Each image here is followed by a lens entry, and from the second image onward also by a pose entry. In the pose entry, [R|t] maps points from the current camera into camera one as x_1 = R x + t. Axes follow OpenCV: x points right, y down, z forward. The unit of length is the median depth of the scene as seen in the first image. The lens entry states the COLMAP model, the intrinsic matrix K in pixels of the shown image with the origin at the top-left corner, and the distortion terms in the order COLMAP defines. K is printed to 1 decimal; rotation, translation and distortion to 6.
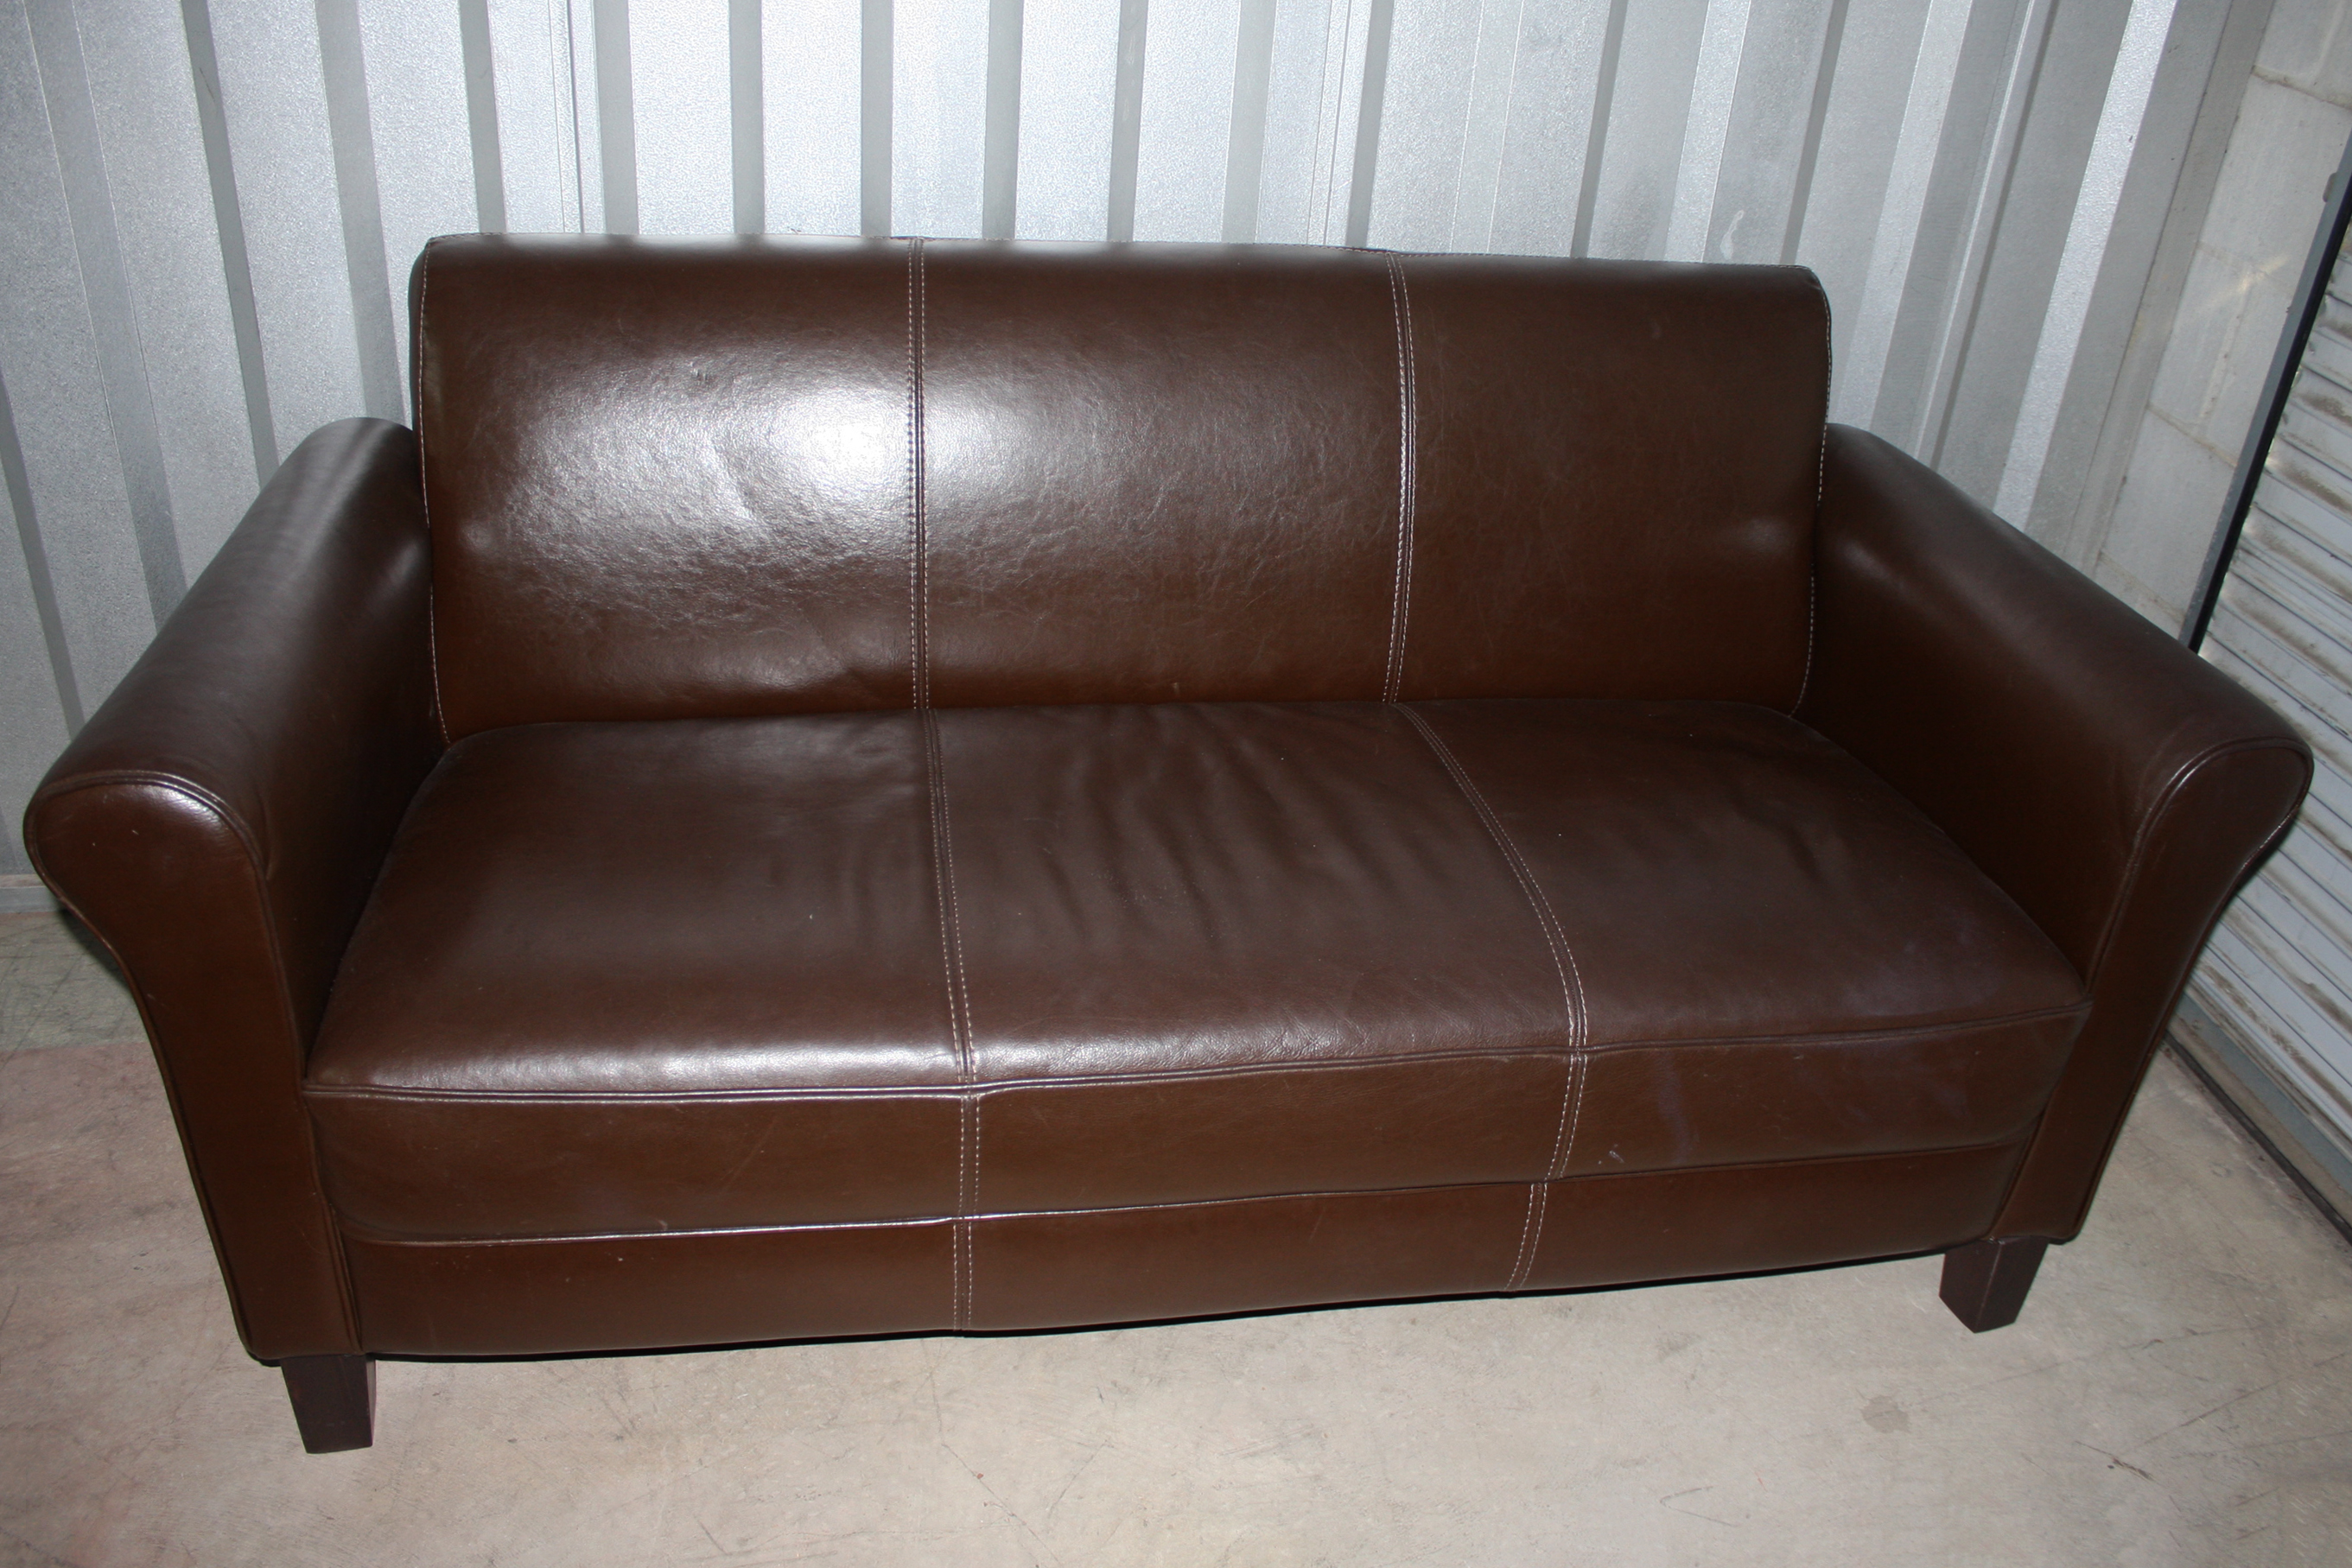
lens RADIAL K [[1967.3, 0, 1176.0], [0, 1967.3, 784.0], [0, 0, 1]] dist [-0.142697, 0.144984]
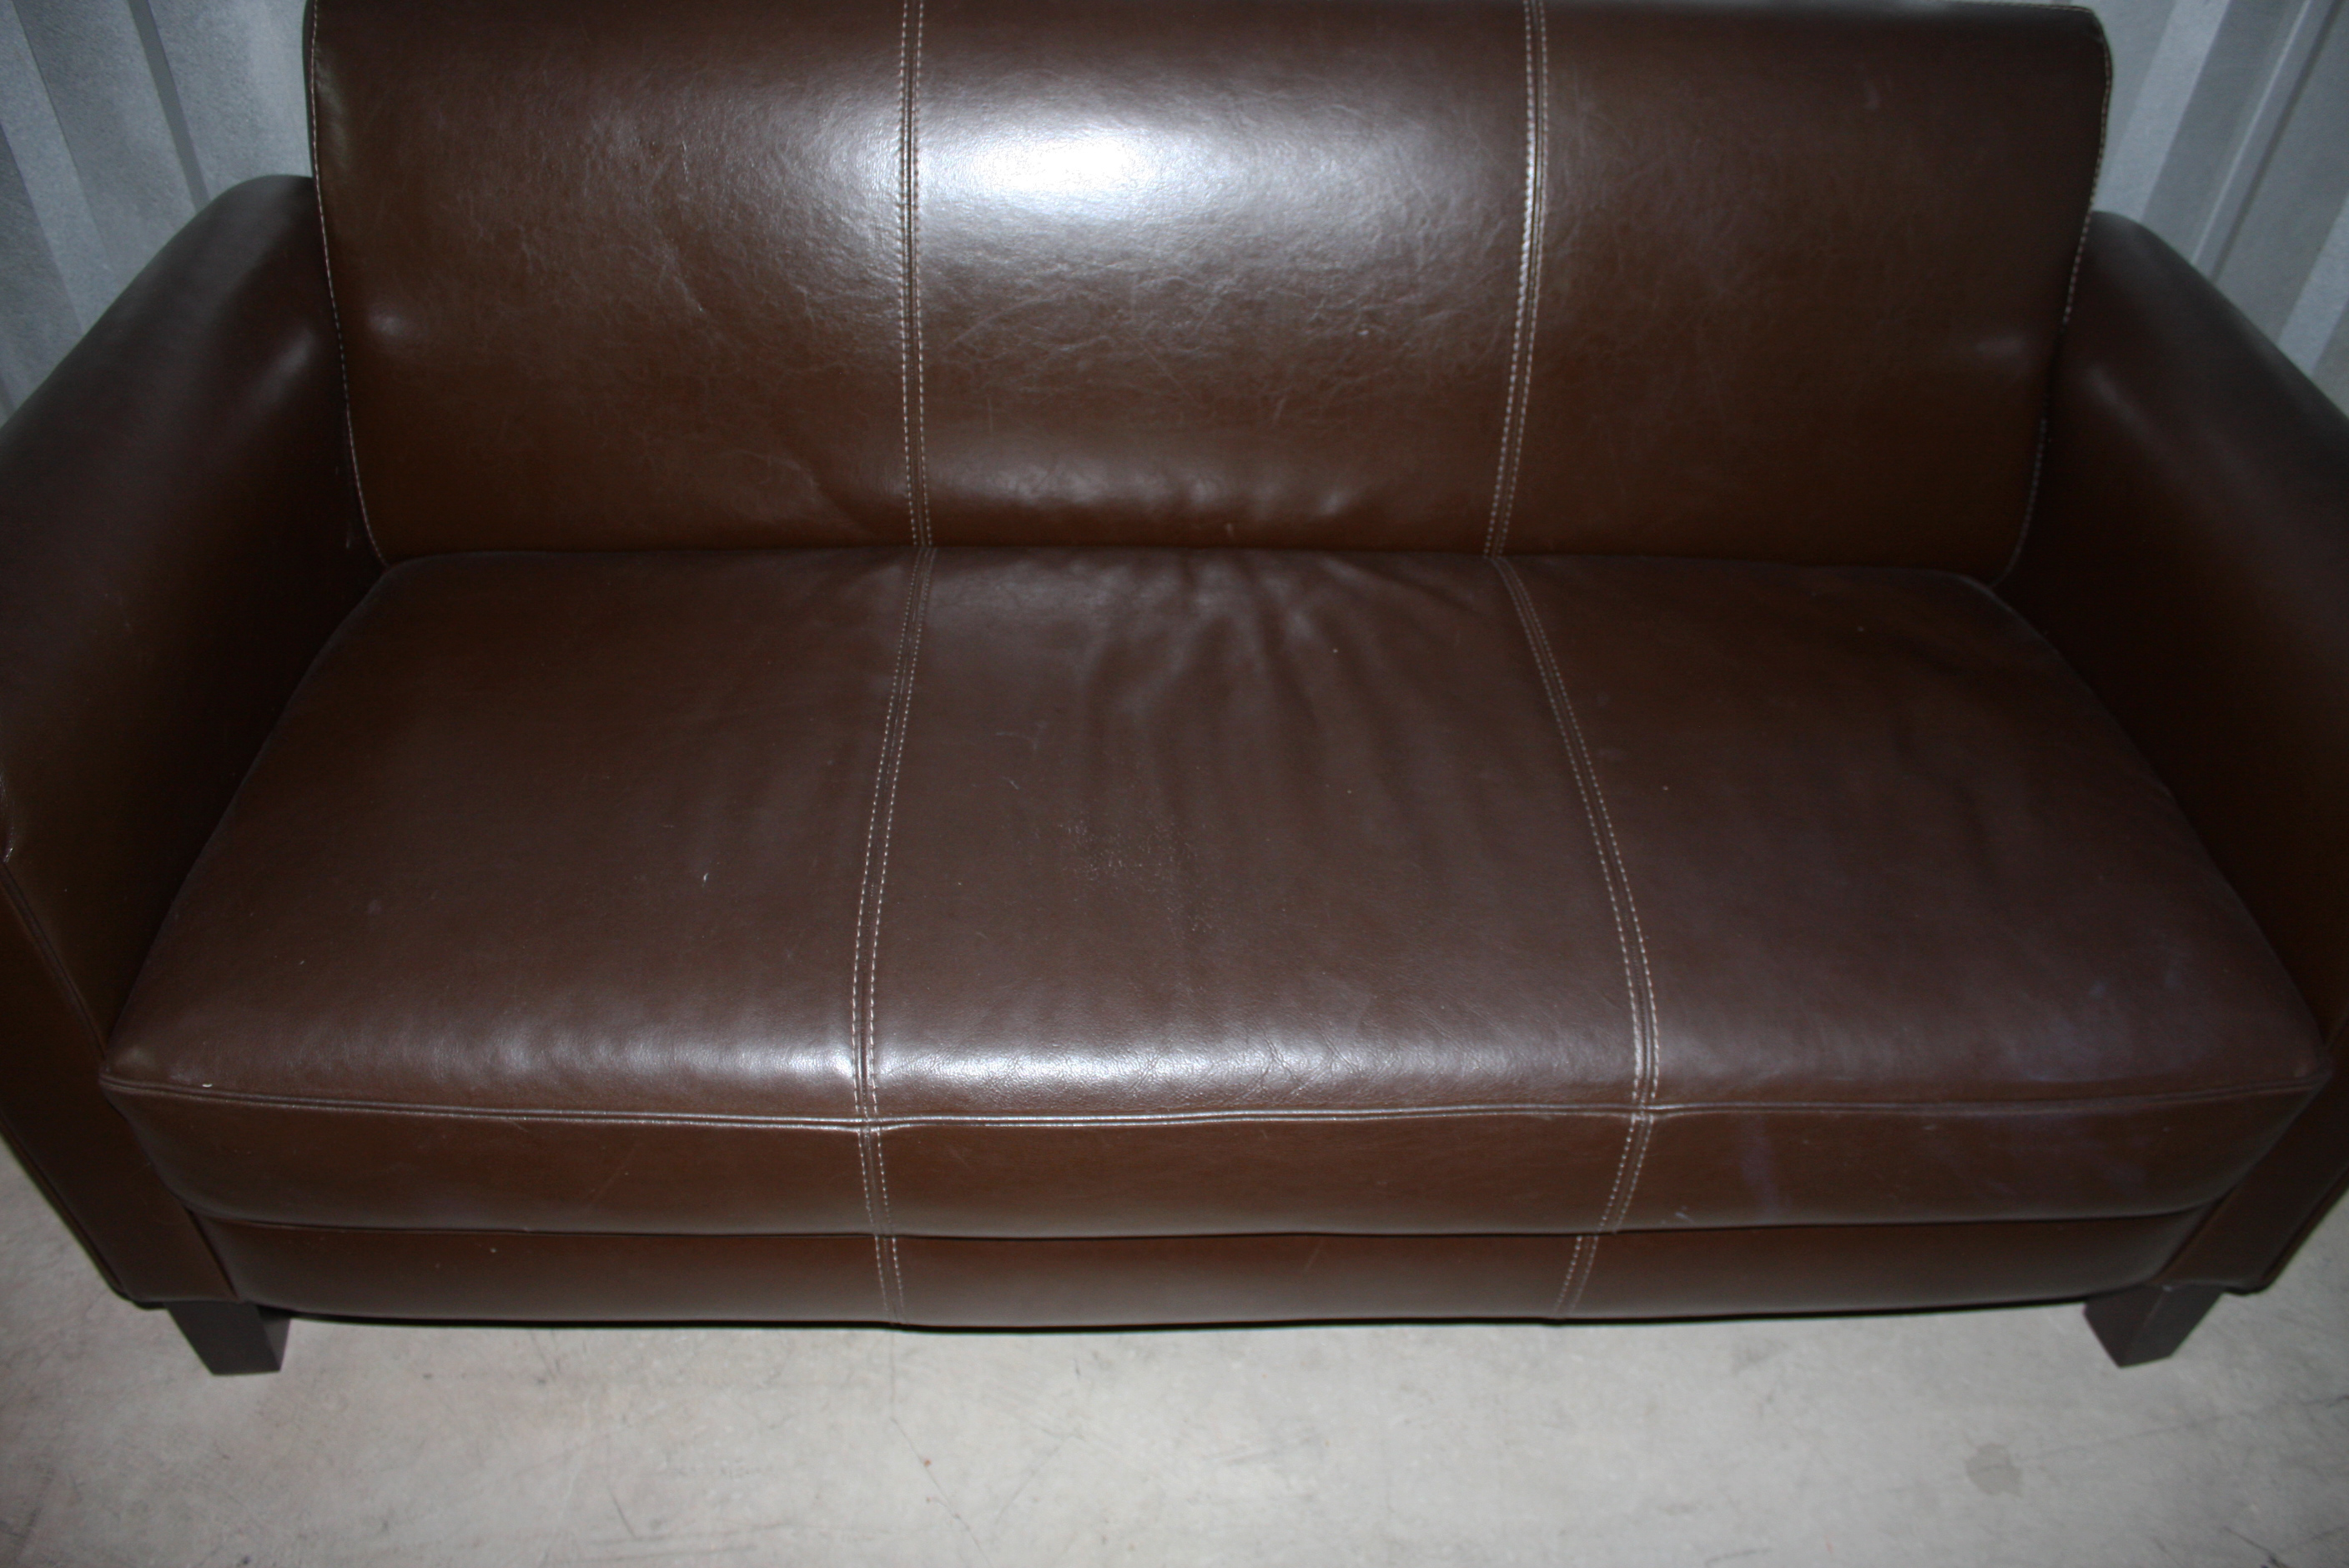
lens RADIAL K [[1903.7, 0, 1170.8], [0, 1903.7, 775.4], [0, 0, 1]] dist [-0.144219, 0.124965]
pose [[0.991652, 0.064710, -0.111534, 0.078002], [-0.040636, 0.977718, 0.205953, -0.122069], [0.122376, -0.199701, 0.972185, 0.220965]]
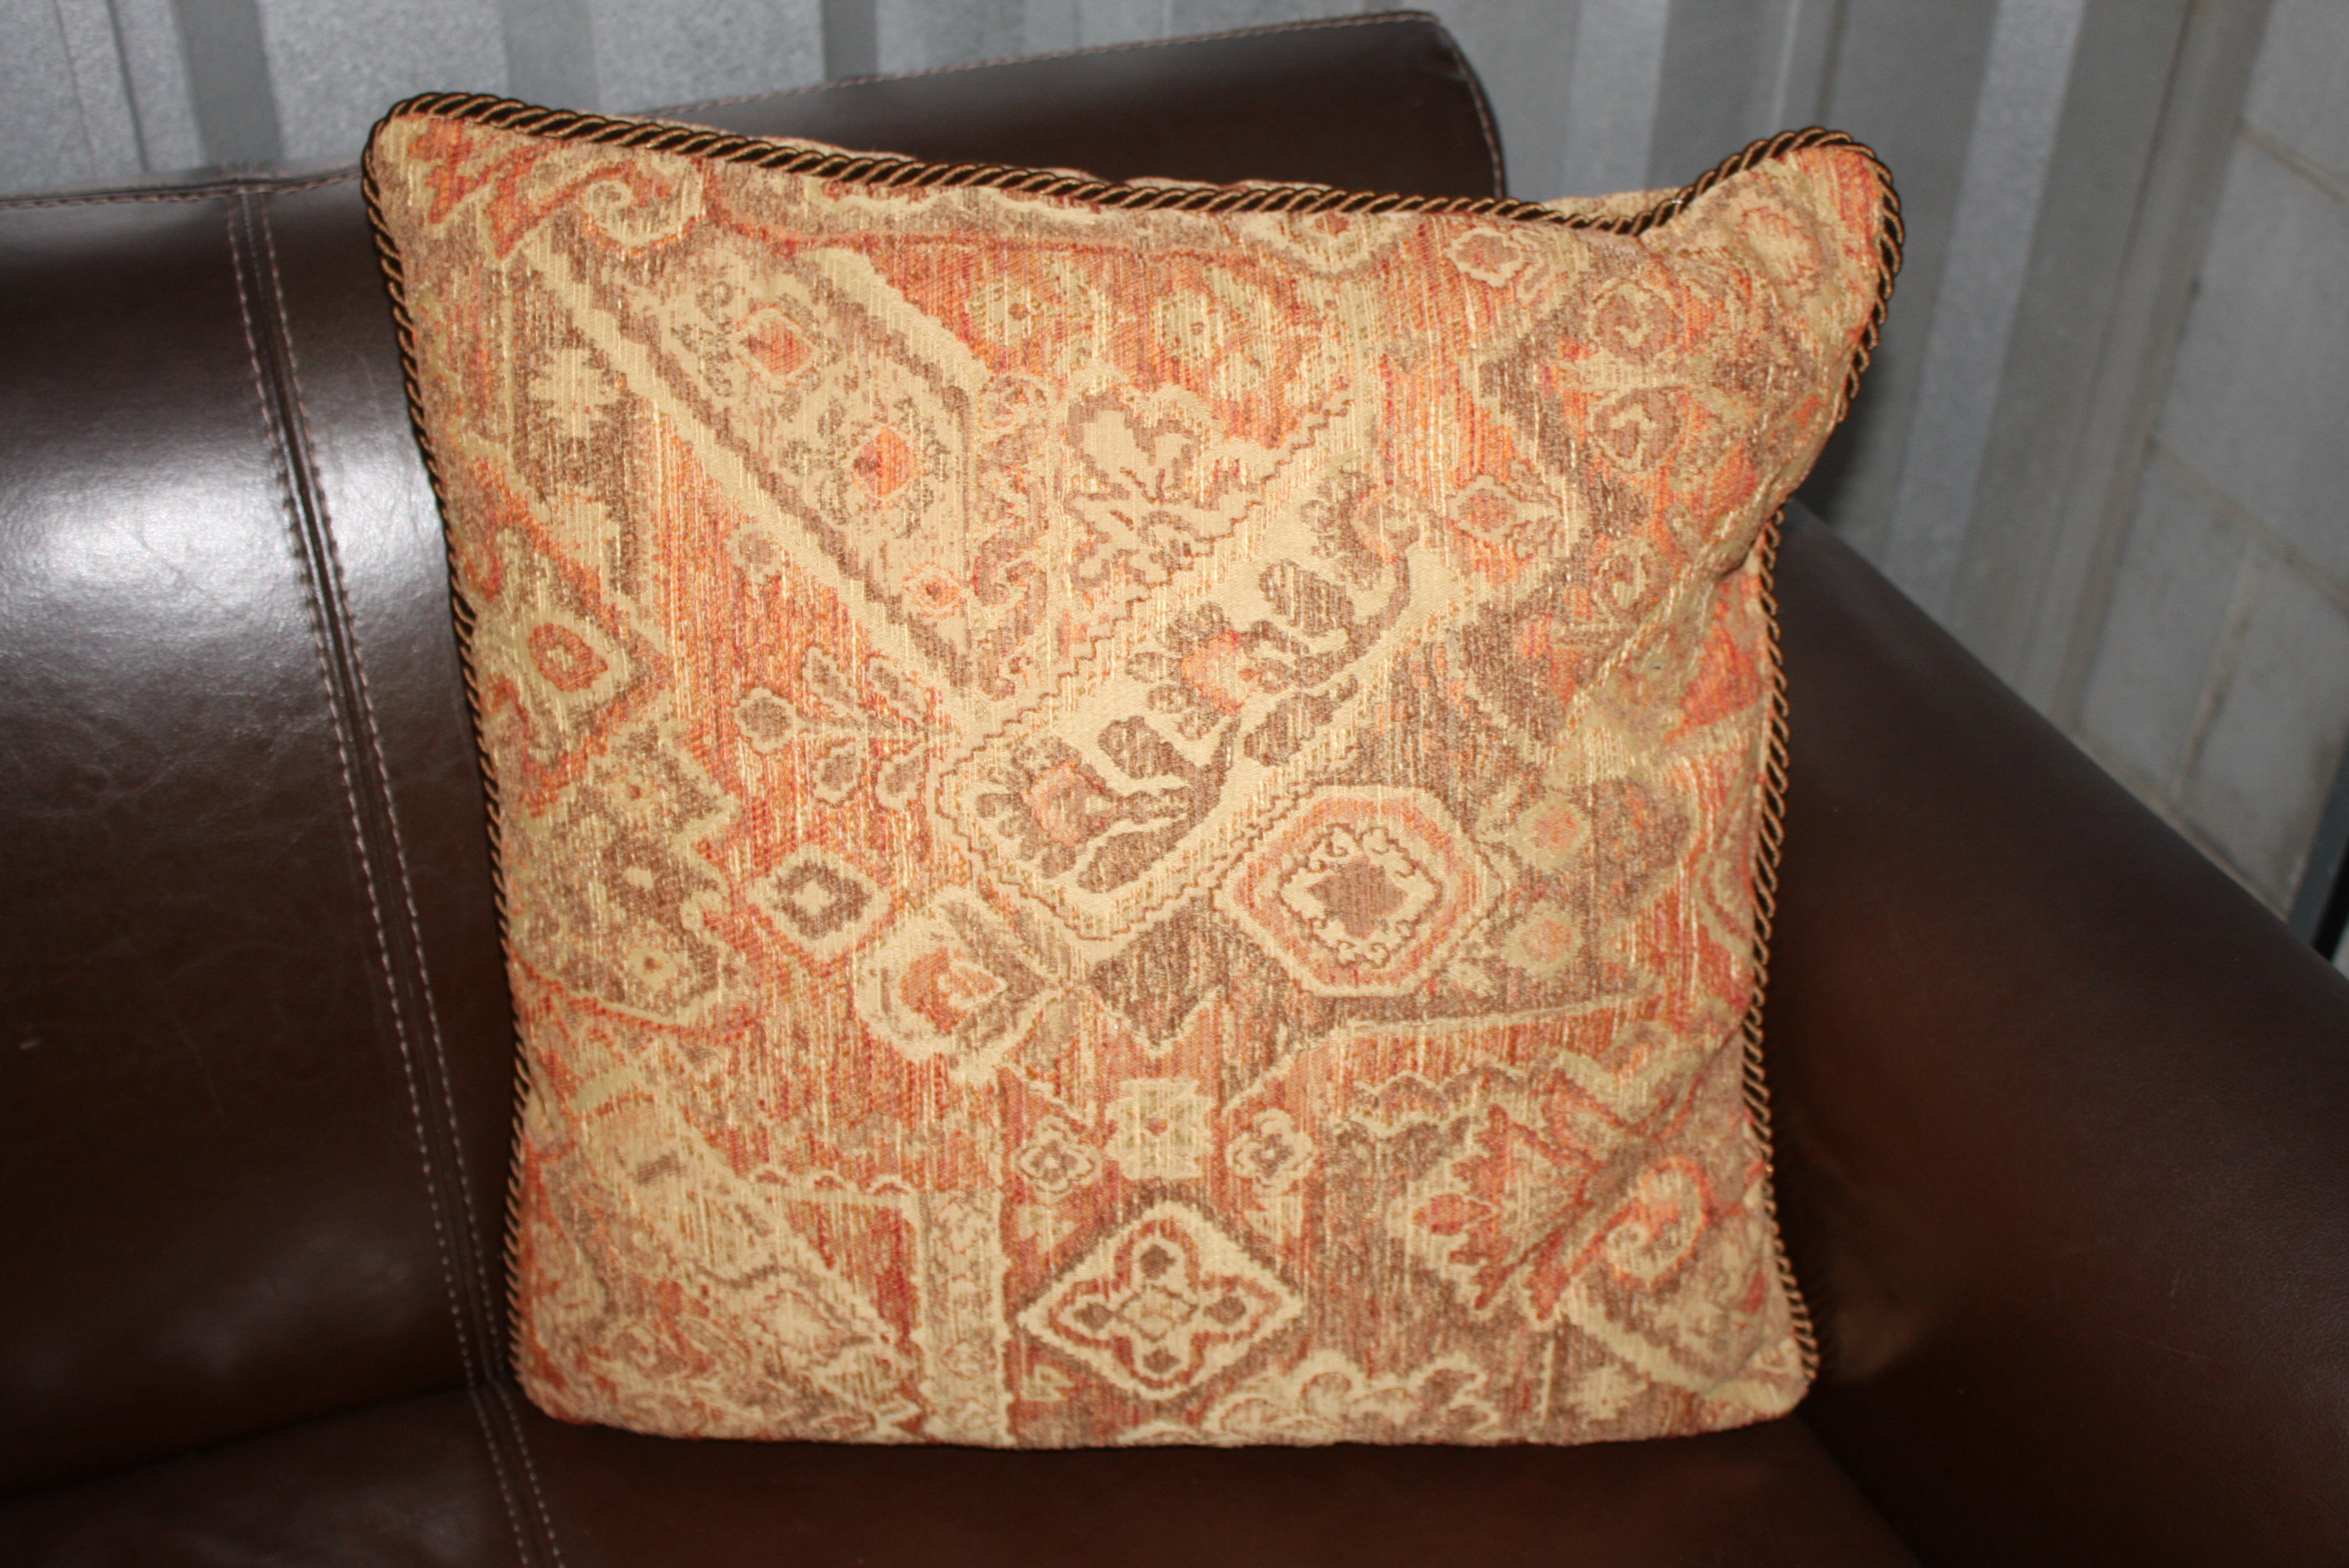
lens RADIAL K [[2757.5, 0, 1086.3], [0, 2757.5, 787.2], [0, 0, 1]] dist [-0.079505, -0.014277]
pose [[0.979217, -0.169614, 0.111201, 0.206646], [0.152472, 0.977186, 0.147852, -0.242200], [-0.133742, -0.127824, 0.982738, 0.539184]]
